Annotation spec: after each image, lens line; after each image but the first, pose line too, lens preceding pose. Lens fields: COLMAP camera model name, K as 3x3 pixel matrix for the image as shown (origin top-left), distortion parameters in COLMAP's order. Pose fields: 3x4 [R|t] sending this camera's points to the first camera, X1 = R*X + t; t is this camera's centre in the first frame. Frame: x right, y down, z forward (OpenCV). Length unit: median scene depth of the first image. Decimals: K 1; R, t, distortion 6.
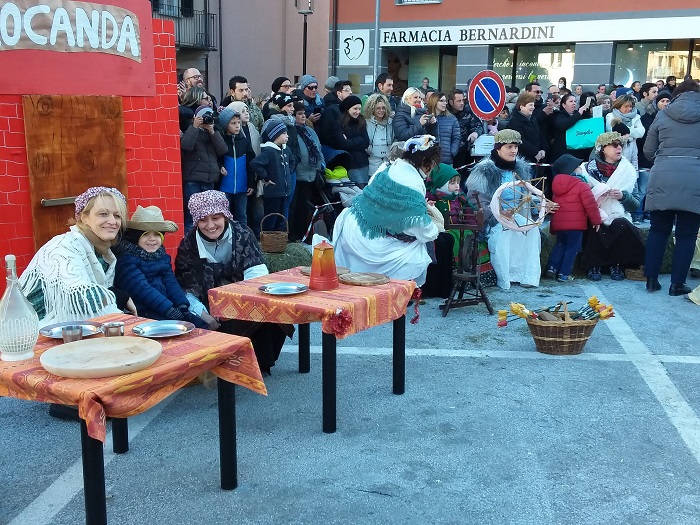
lens RADIAL K [[809.6, 0, 350.0], [0, 809.6, 262.5], [0, 0, 1]] dist [0.171350, -0.357892]
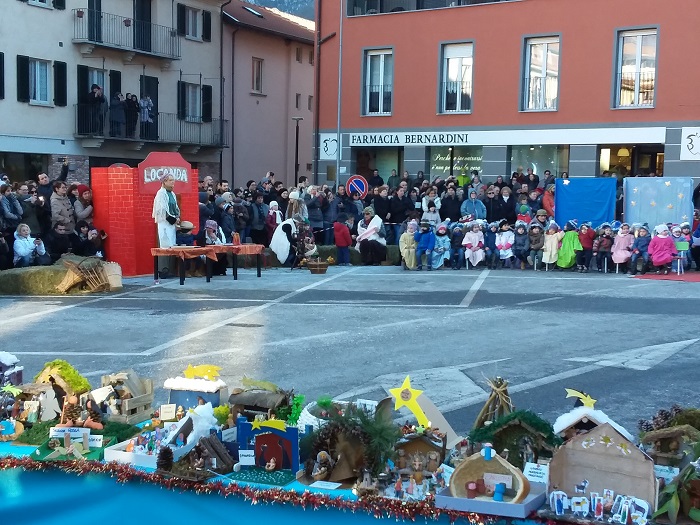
lens RADIAL K [[1007.5, 0, 350.0], [0, 1007.5, 262.5], [0, 0, 1]] dist [0.131190, -0.072150]
pose [[0.998549, -0.000305, -0.053854, 0.129139], [-0.005703, 0.993763, -0.111365, 0.109407], [0.053552, 0.111511, 0.992319, -0.622497]]
